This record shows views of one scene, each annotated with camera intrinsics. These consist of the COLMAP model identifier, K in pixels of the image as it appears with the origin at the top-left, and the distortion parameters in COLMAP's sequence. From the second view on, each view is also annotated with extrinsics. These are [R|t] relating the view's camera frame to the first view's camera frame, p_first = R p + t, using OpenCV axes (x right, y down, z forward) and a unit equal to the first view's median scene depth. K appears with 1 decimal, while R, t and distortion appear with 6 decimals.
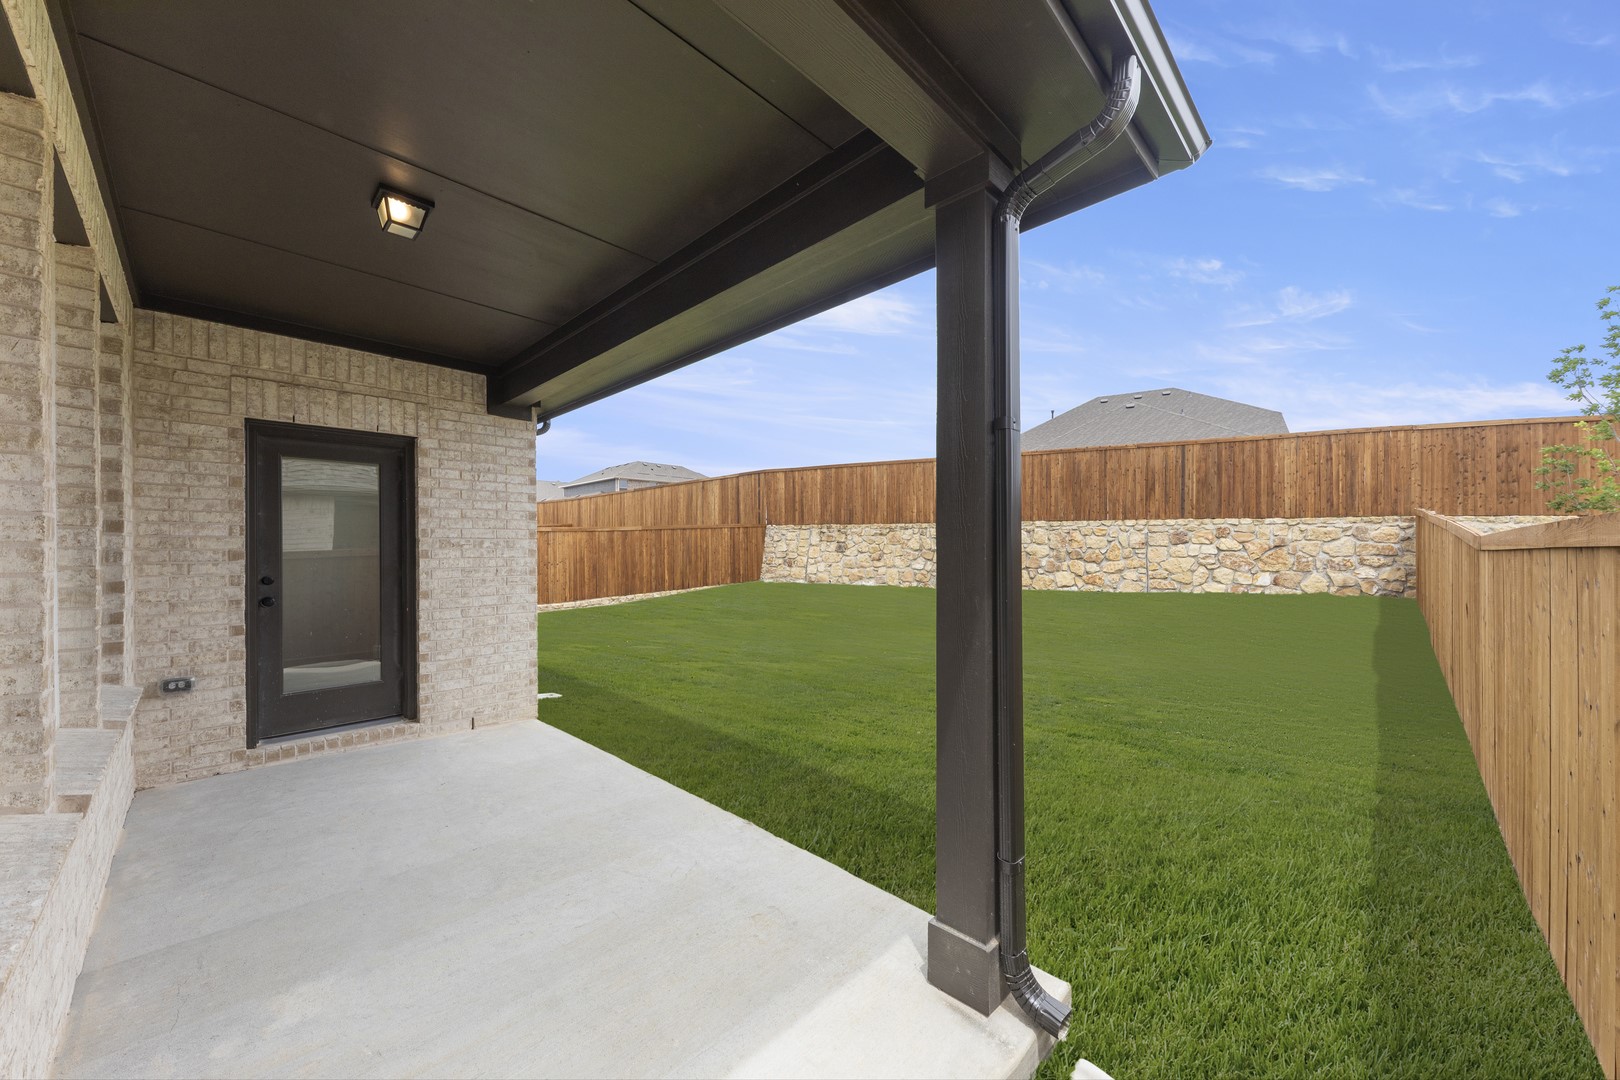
lens RADIAL K [[584.8, 0, 821.1], [0, 584.8, 568.8], [0, 0, 1]] dist [-0.006604, -0.000066]
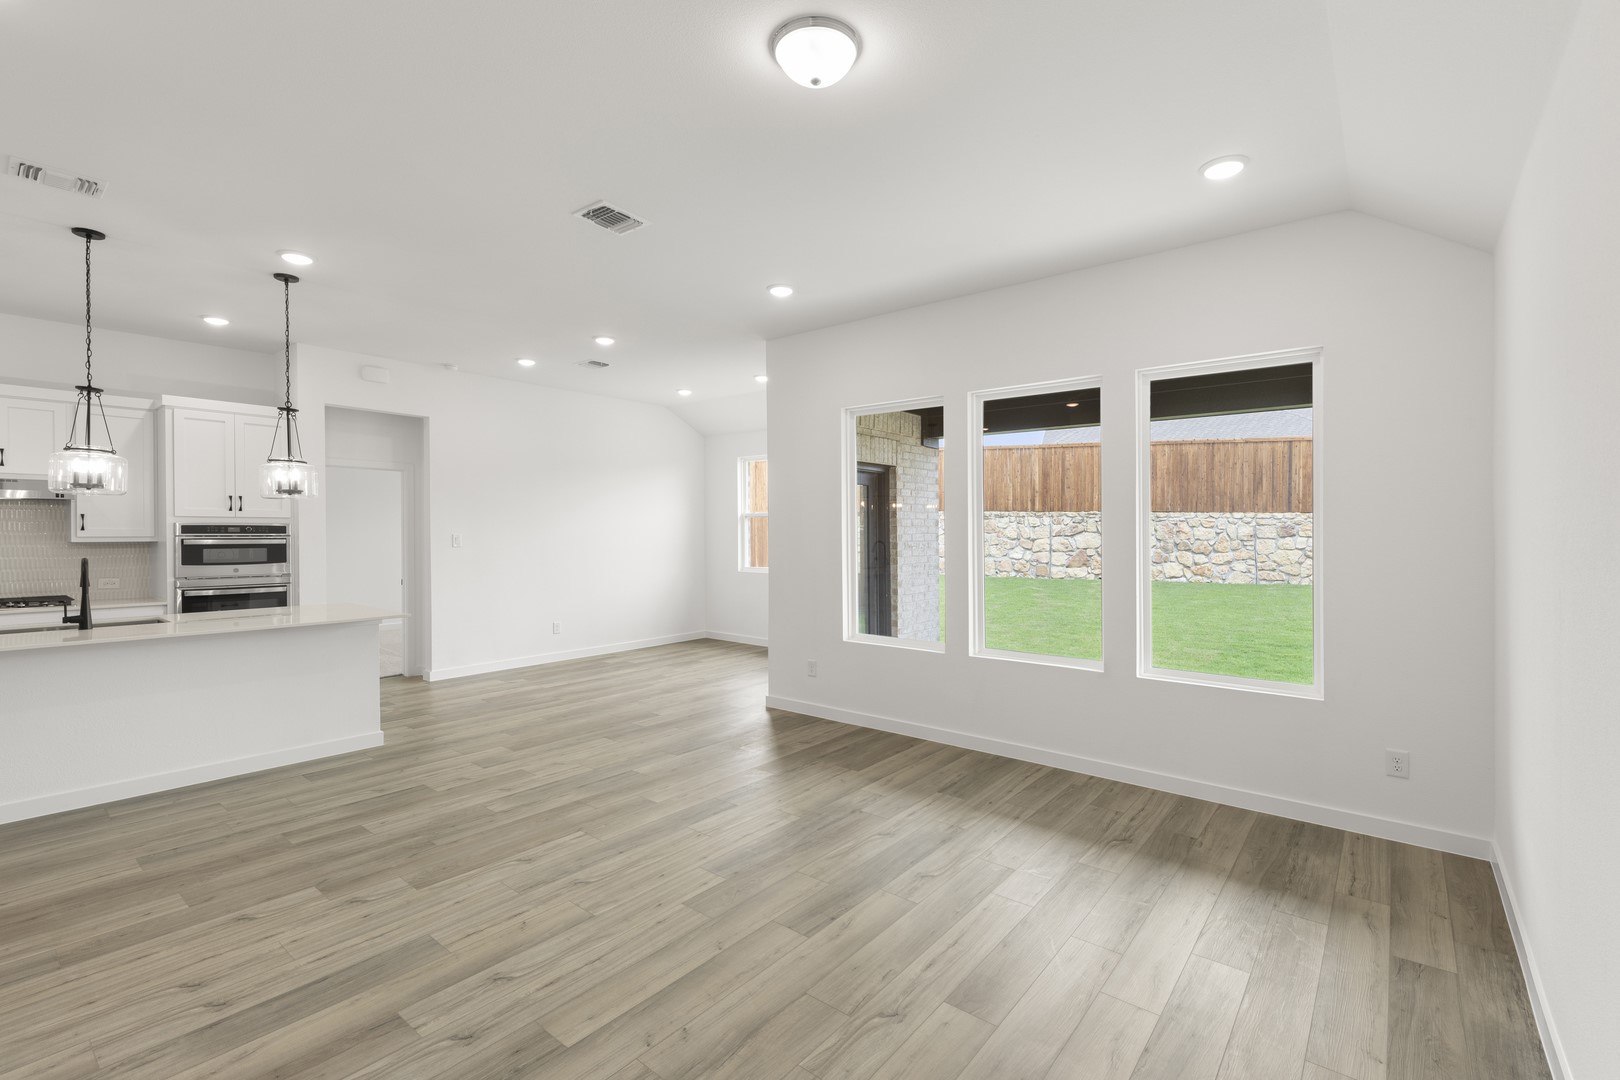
lens RADIAL K [[707.6, 0, 822.3], [0, 707.6, 543.1], [0, 0, 1]] dist [0.001331, -0.003063]
pose [[0.997043, 0.009298, 0.076282, -0.287830], [-0.008315, 0.999878, -0.013196, -0.007836], [-0.076396, 0.012523, 0.996999, -0.176270]]
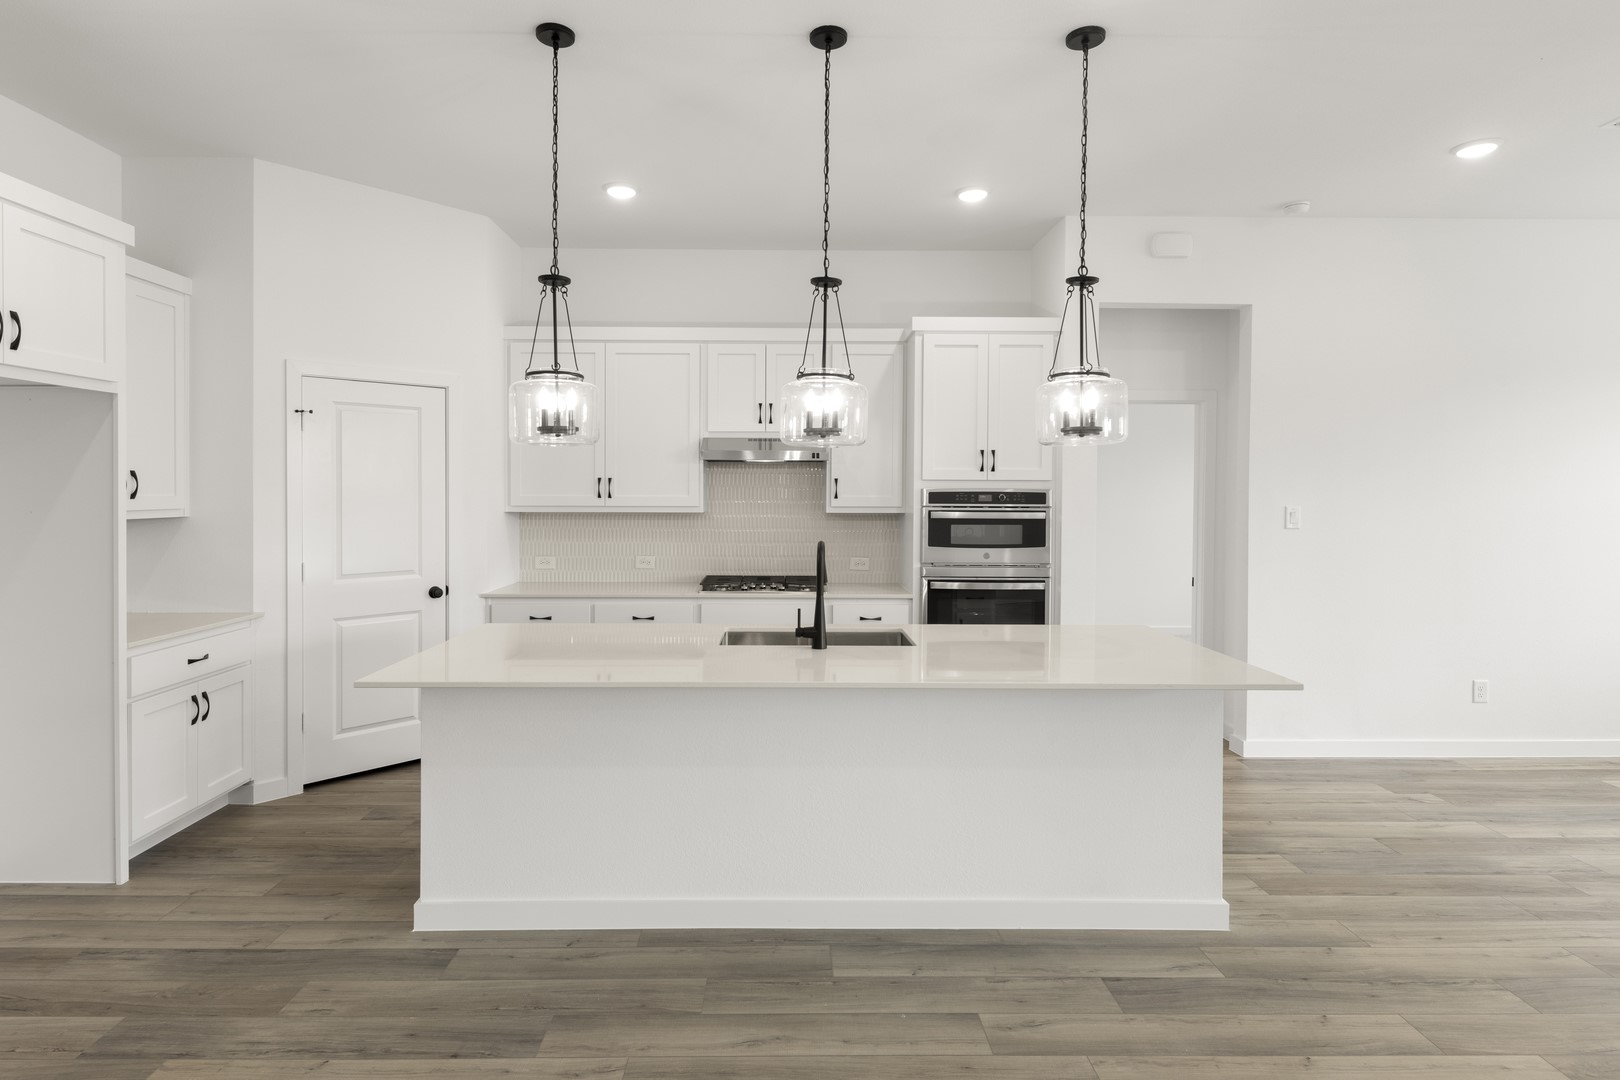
lens RADIAL K [[858.4, 0, 797.9], [0, 858.4, 506.6], [0, 0, 1]] dist [0.002994, -0.004346]
pose [[0.690238, 0.020130, -0.723302, -0.393076], [-0.030982, 0.999518, -0.001749, -0.011652], [0.722918, 0.023617, 0.690530, -0.042367]]
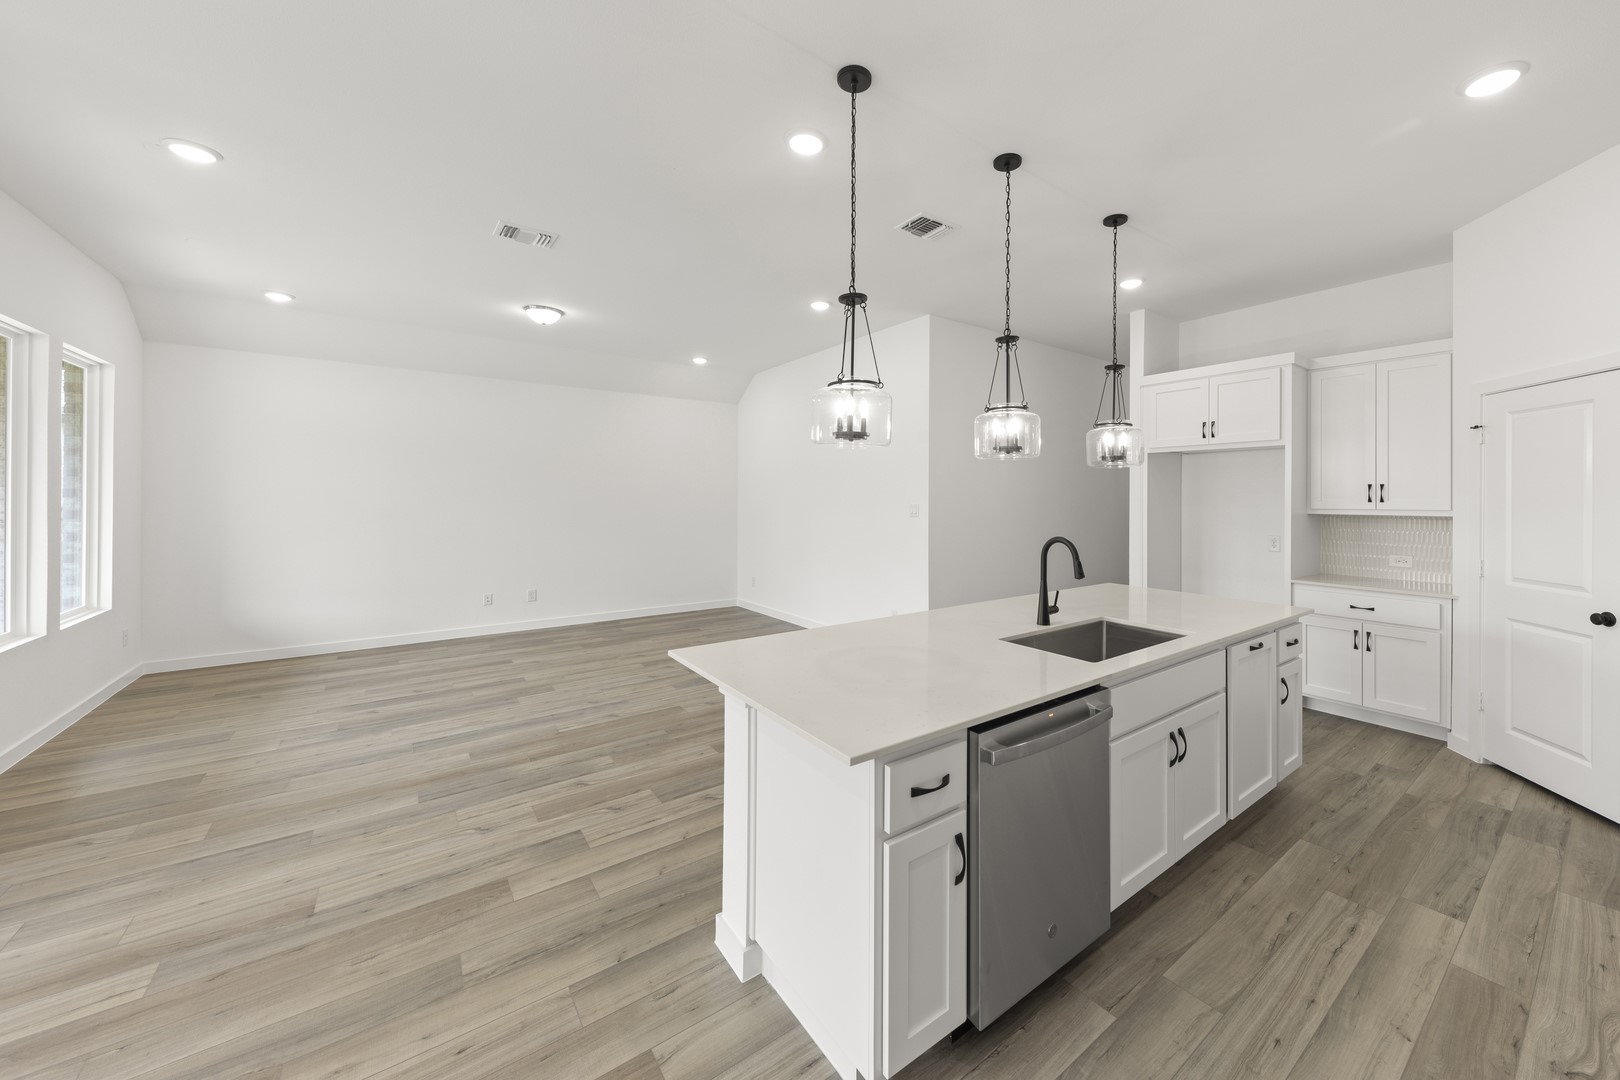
lens RADIAL K [[612.4, 0, 913.6], [0, 612.4, 479.9], [0, 0, 1]] dist [0.007819, -0.001783]
pose [[-0.993538, 0.006544, 0.113311, -0.528972], [0.006902, 0.999972, 0.002770, -0.021752], [-0.113290, 0.003535, -0.993556, 0.307516]]
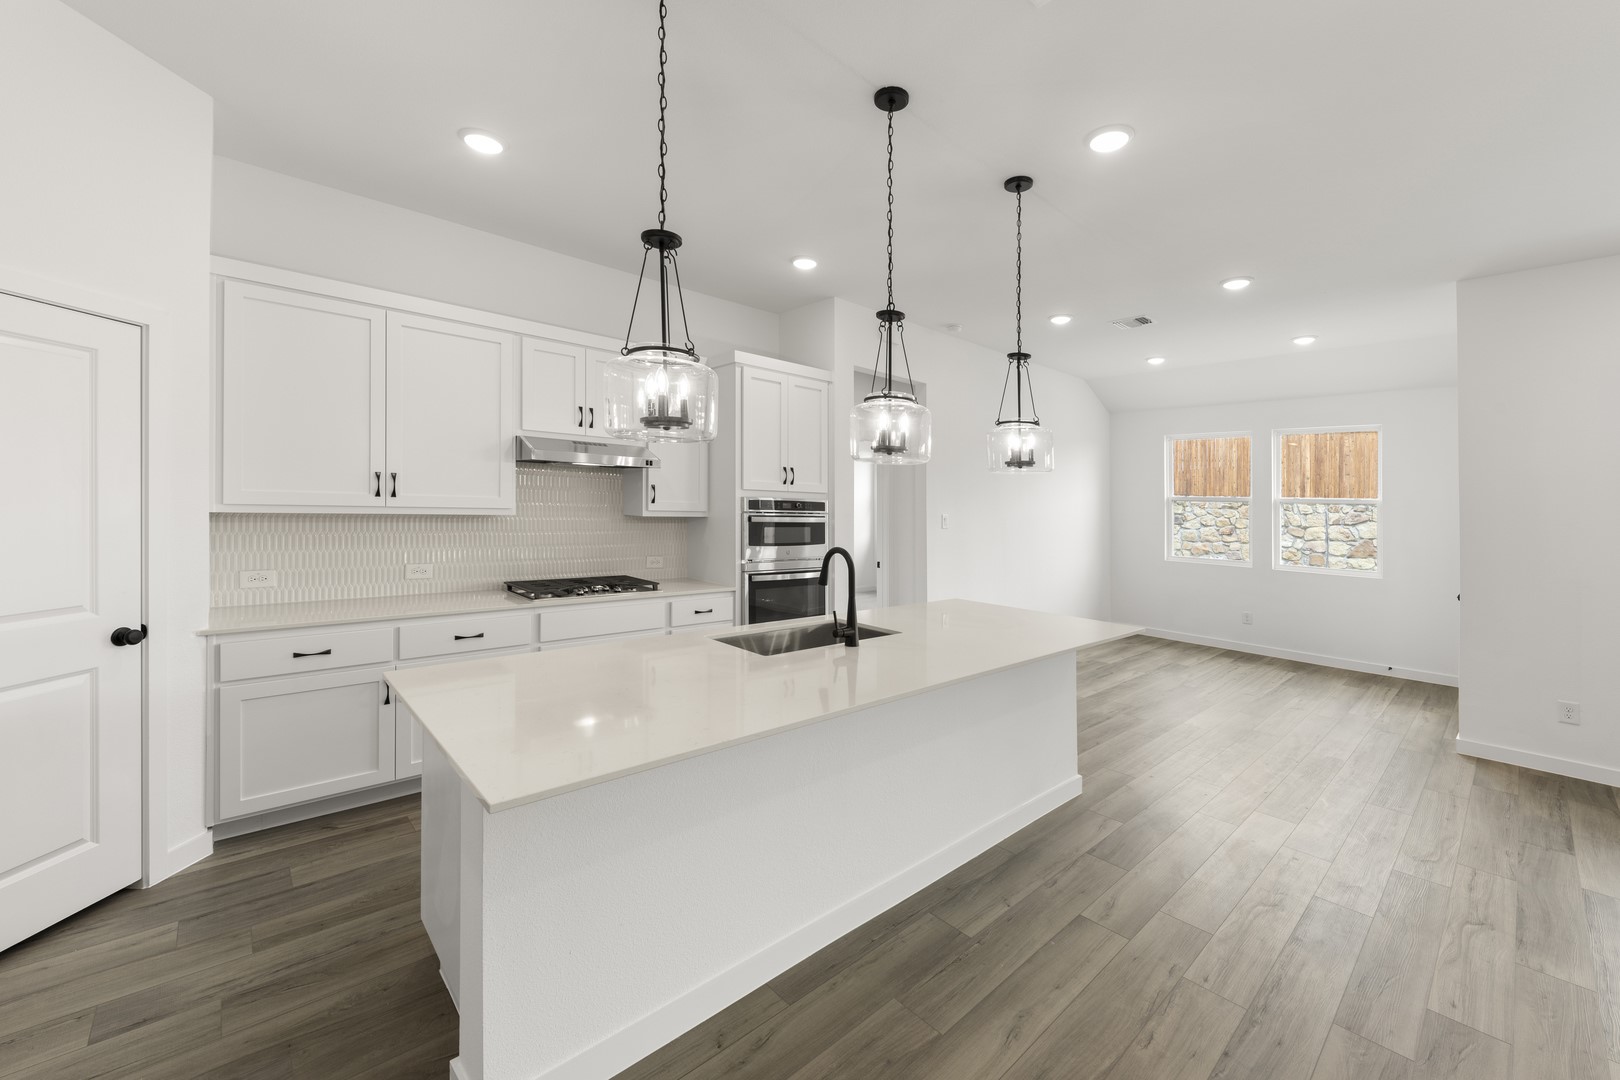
lens RADIAL K [[633.2, 0, 853.7], [0, 633.2, 500.7], [0, 0, 1]] dist [-0.001115, -0.000264]
pose [[0.997986, 0.034523, -0.053226, -0.540274], [-0.036621, 0.998569, -0.038964, -0.009385], [0.051805, 0.040835, 0.997822, -0.064197]]
